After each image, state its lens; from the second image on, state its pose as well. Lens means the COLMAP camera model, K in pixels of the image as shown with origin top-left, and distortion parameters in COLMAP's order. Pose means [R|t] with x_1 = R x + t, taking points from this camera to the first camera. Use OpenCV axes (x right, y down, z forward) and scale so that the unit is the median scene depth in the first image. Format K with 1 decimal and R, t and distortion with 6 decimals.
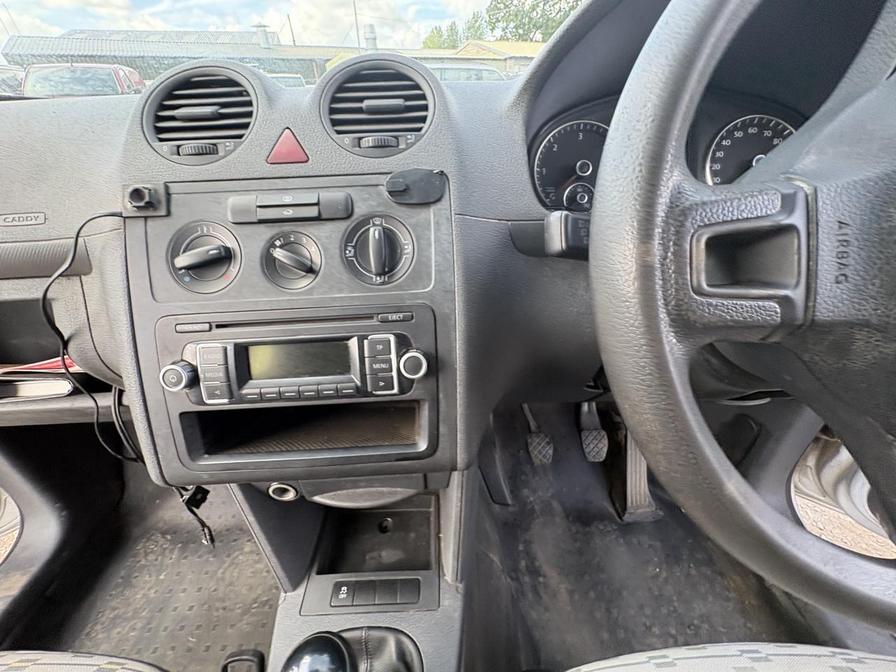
lens RADIAL K [[365.9, 0, 448.2], [0, 365.9, 338.3], [0, 0, 1]] dist [0.007709, 0.000232]
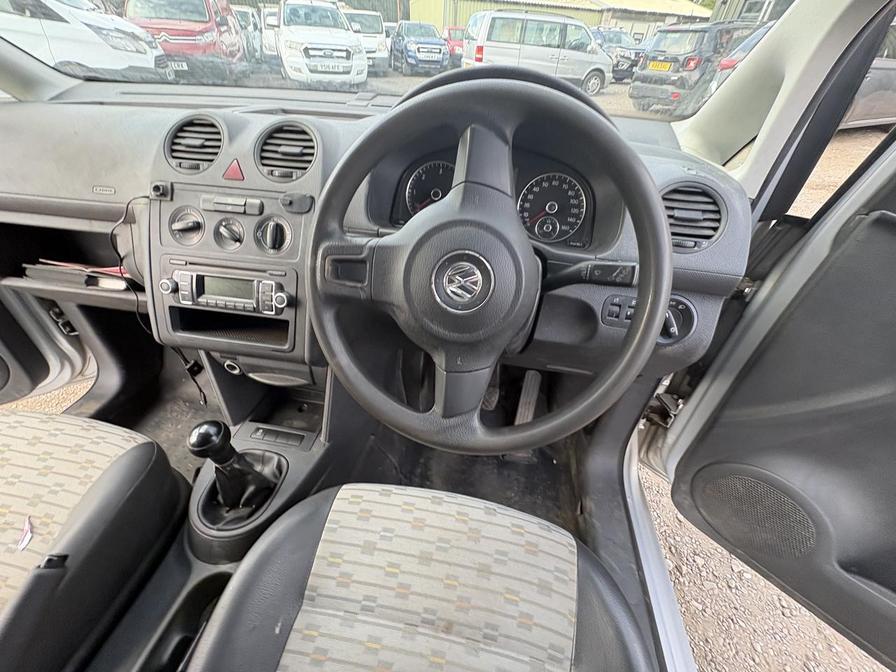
lens RADIAL K [[365.9, 0, 445.6], [0, 365.9, 338.6], [0, 0, 1]] dist [0.007709, 0.000232]
pose [[0.979025, 0.172424, -0.108537, 0.916064], [-0.161264, 0.981374, 0.104400, -0.062227], [0.124516, -0.084708, 0.988595, -0.727963]]
